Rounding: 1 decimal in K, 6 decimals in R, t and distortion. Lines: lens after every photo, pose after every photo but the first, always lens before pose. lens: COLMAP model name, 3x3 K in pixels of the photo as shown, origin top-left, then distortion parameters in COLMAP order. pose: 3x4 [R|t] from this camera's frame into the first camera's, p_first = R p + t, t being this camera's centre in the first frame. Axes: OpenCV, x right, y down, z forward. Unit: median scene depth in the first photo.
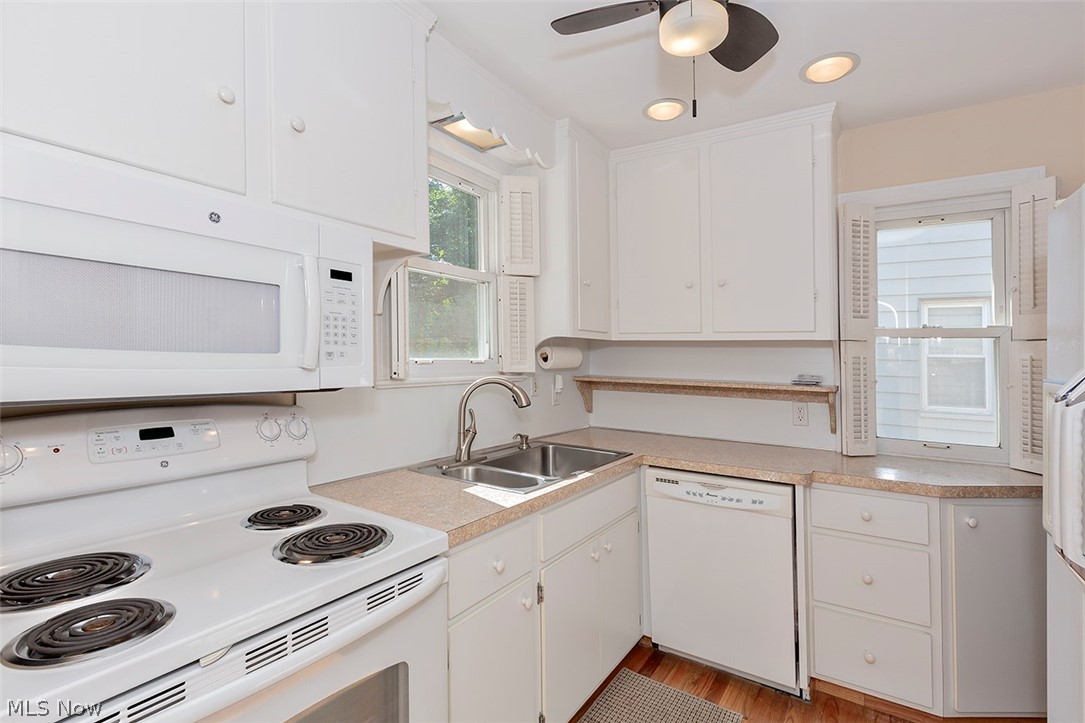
lens RADIAL K [[520.0, 0, 542.5], [0, 520.0, 361.5], [0, 0, 1]] dist [-0.000510, -0.000069]
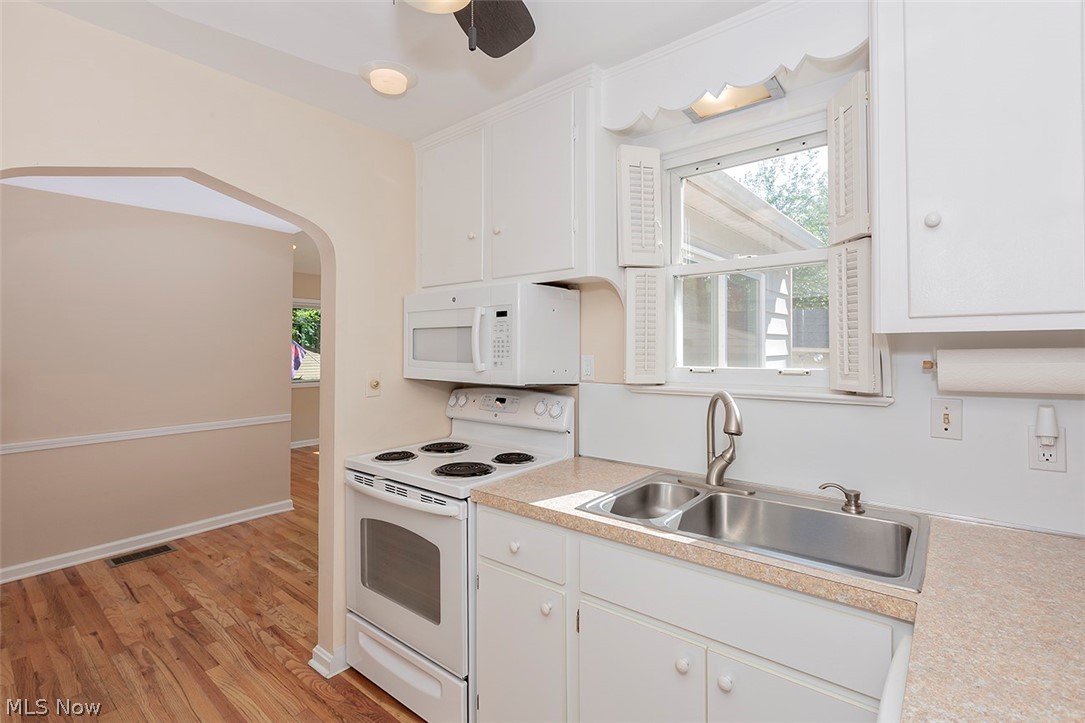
lens RADIAL K [[496.0, 0, 543.3], [0, 496.0, 346.9], [0, 0, 1]] dist [-0.001086, -0.000089]
pose [[-0.102661, -0.014711, -0.994608, 1.109774], [-0.003842, 0.999889, -0.014393, -0.042940], [0.994709, 0.002344, -0.102706, 1.277763]]
